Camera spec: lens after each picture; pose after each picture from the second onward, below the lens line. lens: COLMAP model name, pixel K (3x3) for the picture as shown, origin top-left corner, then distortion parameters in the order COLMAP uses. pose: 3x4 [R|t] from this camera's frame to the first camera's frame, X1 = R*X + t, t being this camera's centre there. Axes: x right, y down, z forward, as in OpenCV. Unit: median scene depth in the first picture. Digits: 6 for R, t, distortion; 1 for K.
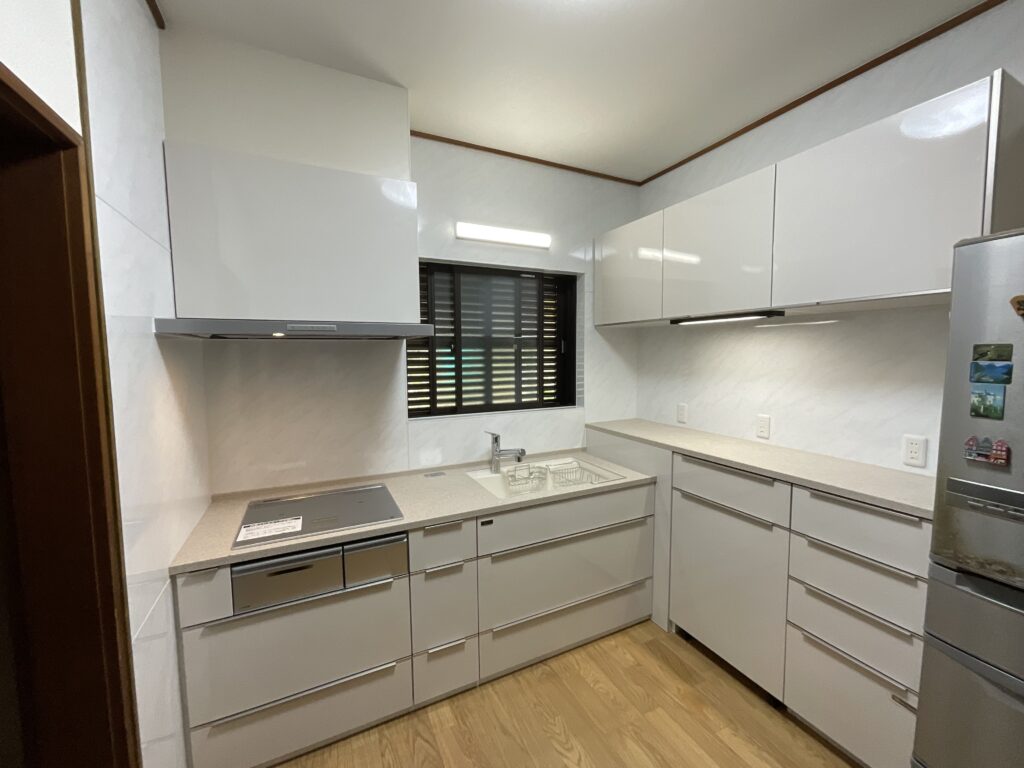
lens RADIAL K [[408.6, 0, 512.0], [0, 408.6, 384.0], [0, 0, 1]] dist [-0.016564, -0.000341]
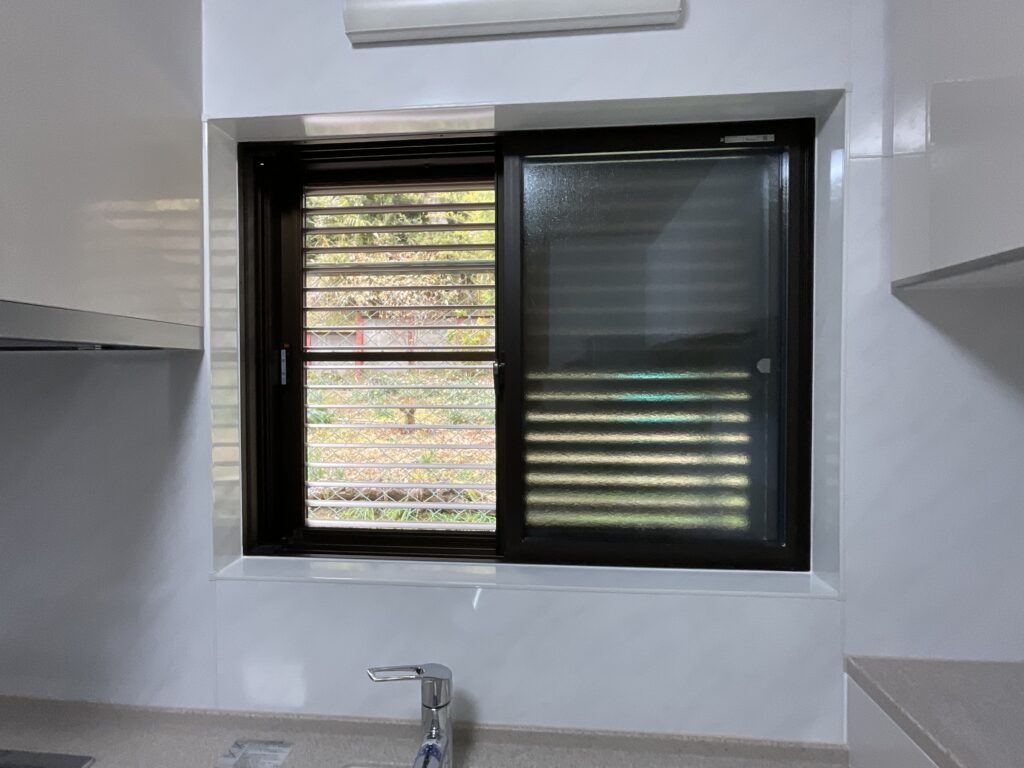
lens RADIAL K [[470.7, 0, 512.0], [0, 470.7, 384.0], [0, 0, 1]] dist [-0.001422, -0.000210]
pose [[0.857742, 0.012428, -0.513931, 0.347302], [-0.044570, 0.997741, -0.050259, -0.126428], [0.512145, 0.066015, 0.856358, 1.461159]]
